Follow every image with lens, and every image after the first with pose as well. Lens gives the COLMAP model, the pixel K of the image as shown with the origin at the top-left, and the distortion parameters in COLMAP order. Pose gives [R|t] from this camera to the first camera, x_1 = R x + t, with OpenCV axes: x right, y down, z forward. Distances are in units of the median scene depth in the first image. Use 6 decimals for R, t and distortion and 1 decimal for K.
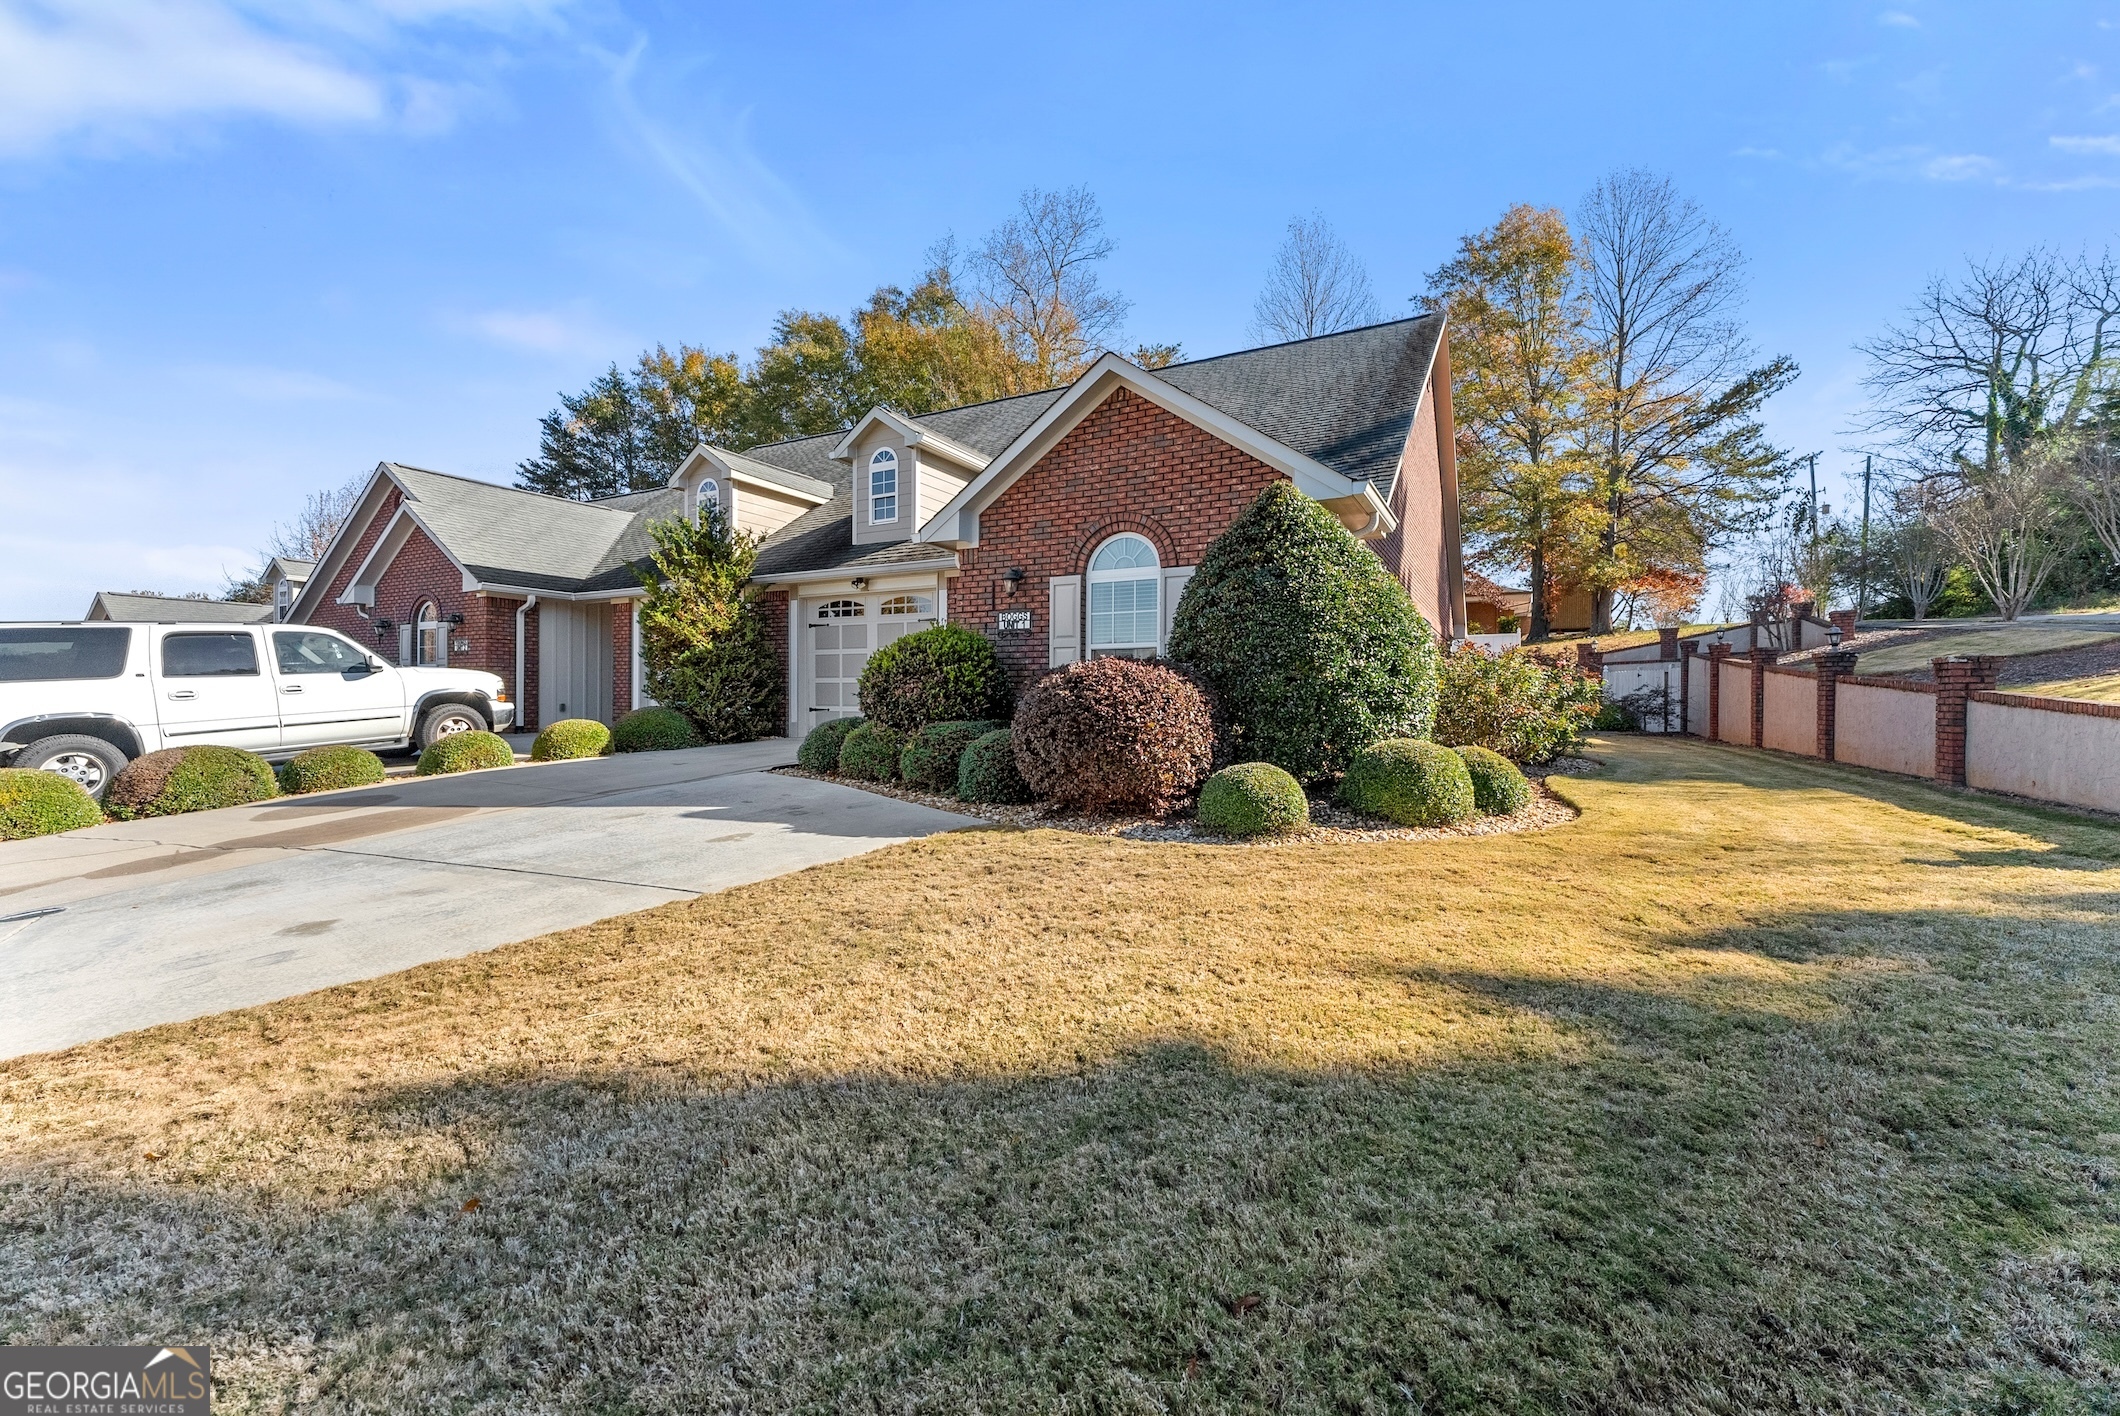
lens RADIAL K [[854.8, 0, 1060.0], [0, 854.8, 708.0], [0, 0, 1]] dist [-0.001135, 0.000381]
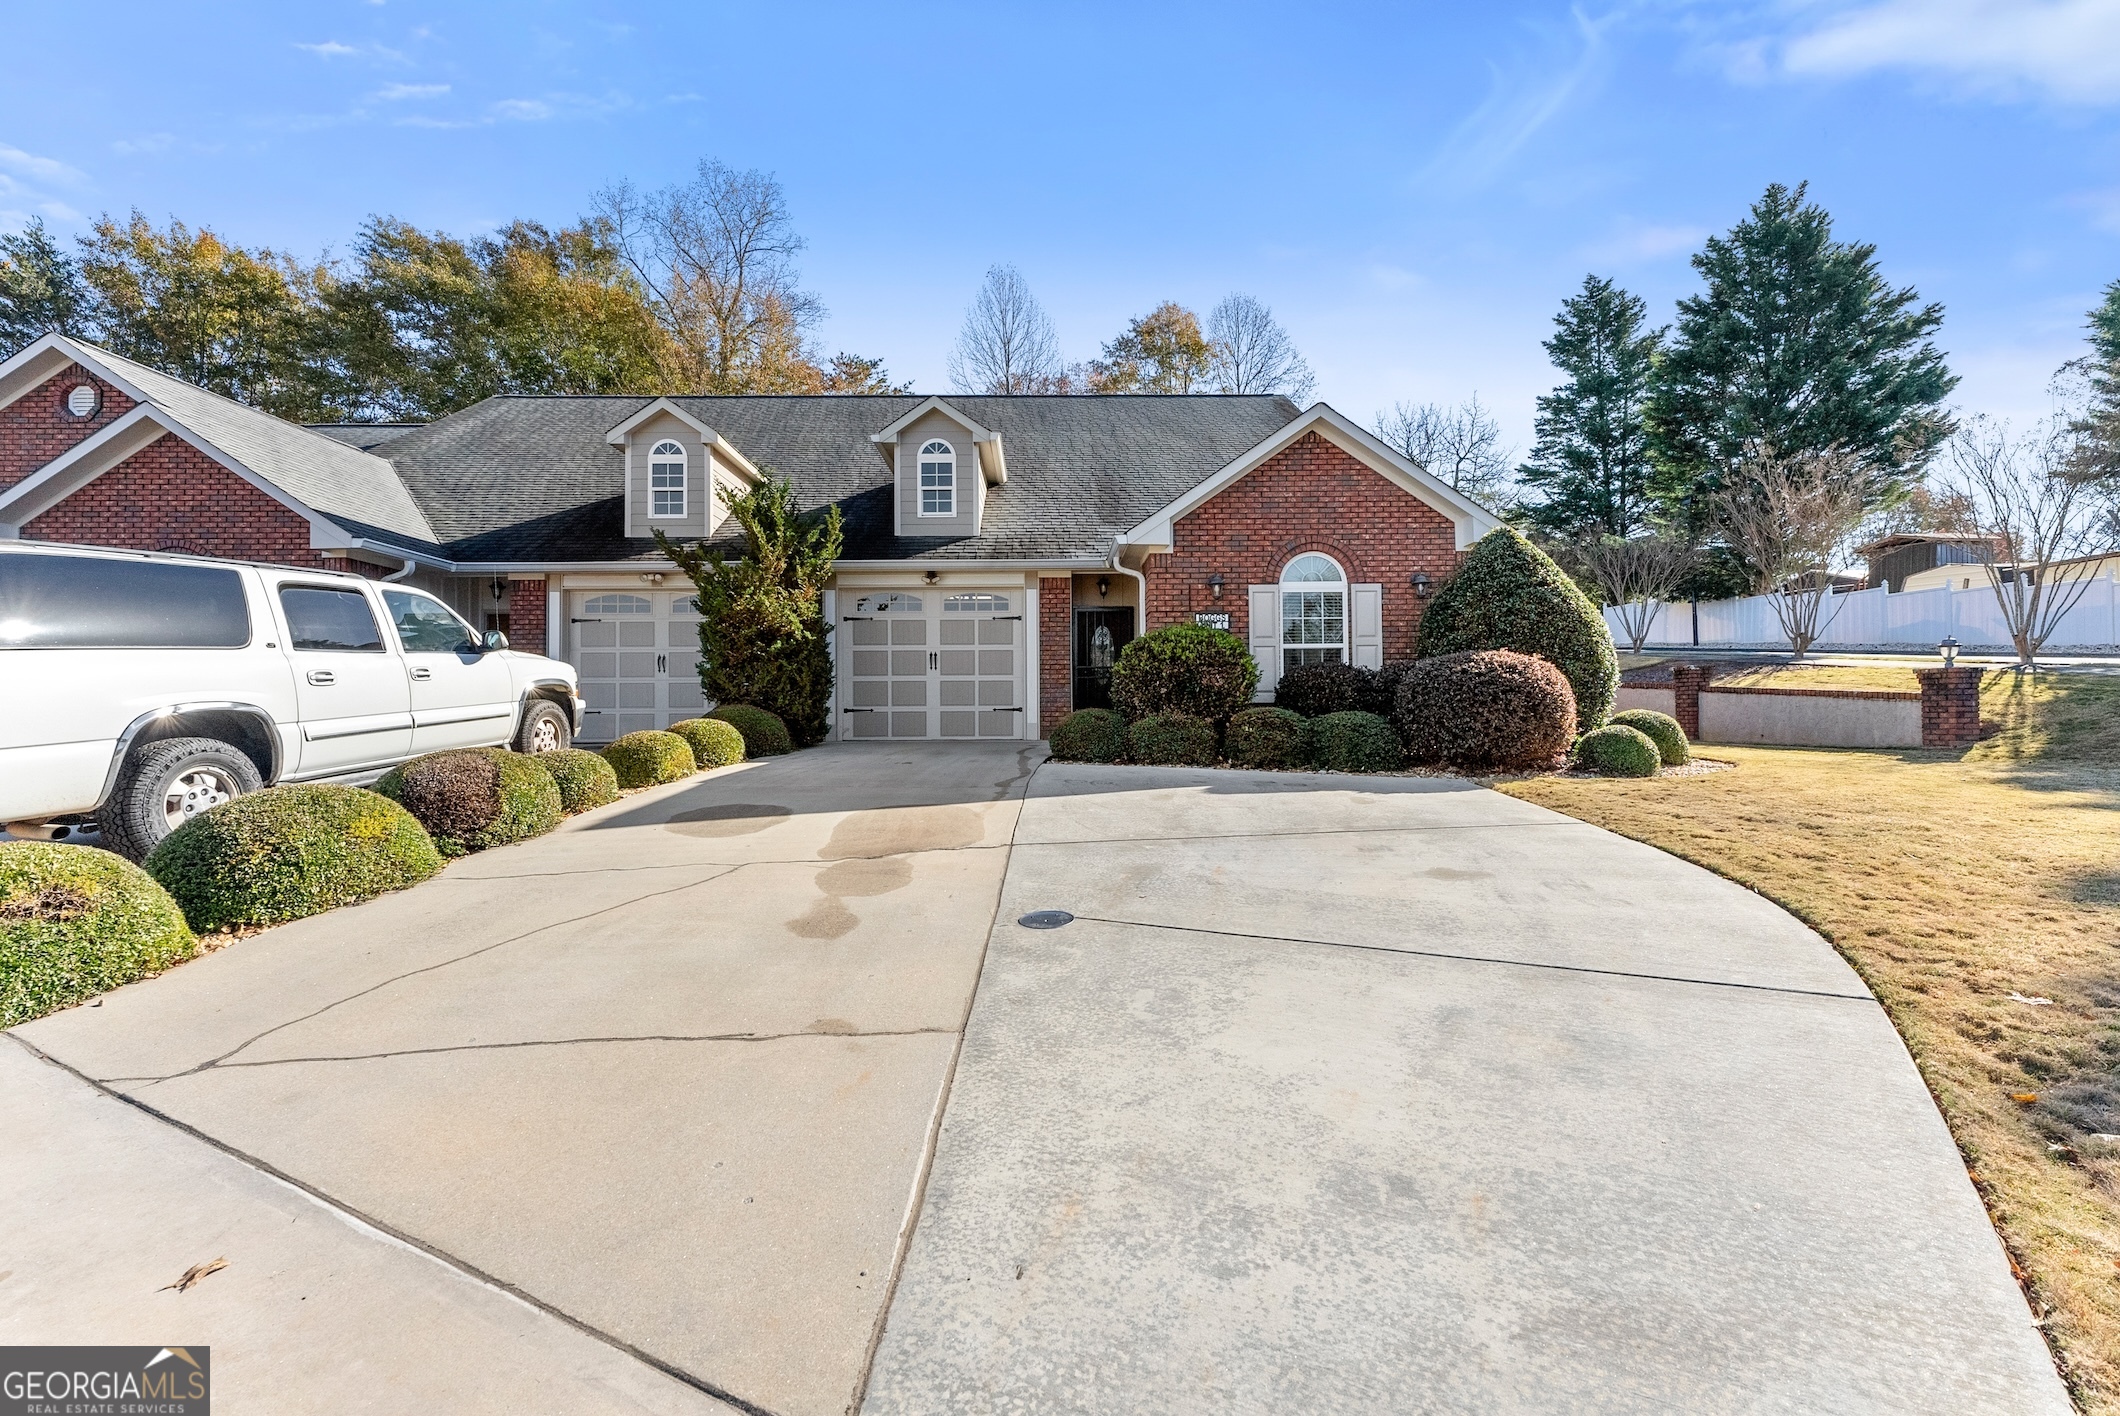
lens RADIAL K [[854.8, 0, 1060.0], [0, 854.8, 708.0], [0, 0, 1]] dist [-0.001135, 0.000381]
pose [[0.865373, -0.006531, 0.501087, -0.568591], [0.017925, 0.999679, -0.017927, 0.019774], [-0.500808, 0.024496, 0.865211, 0.098859]]
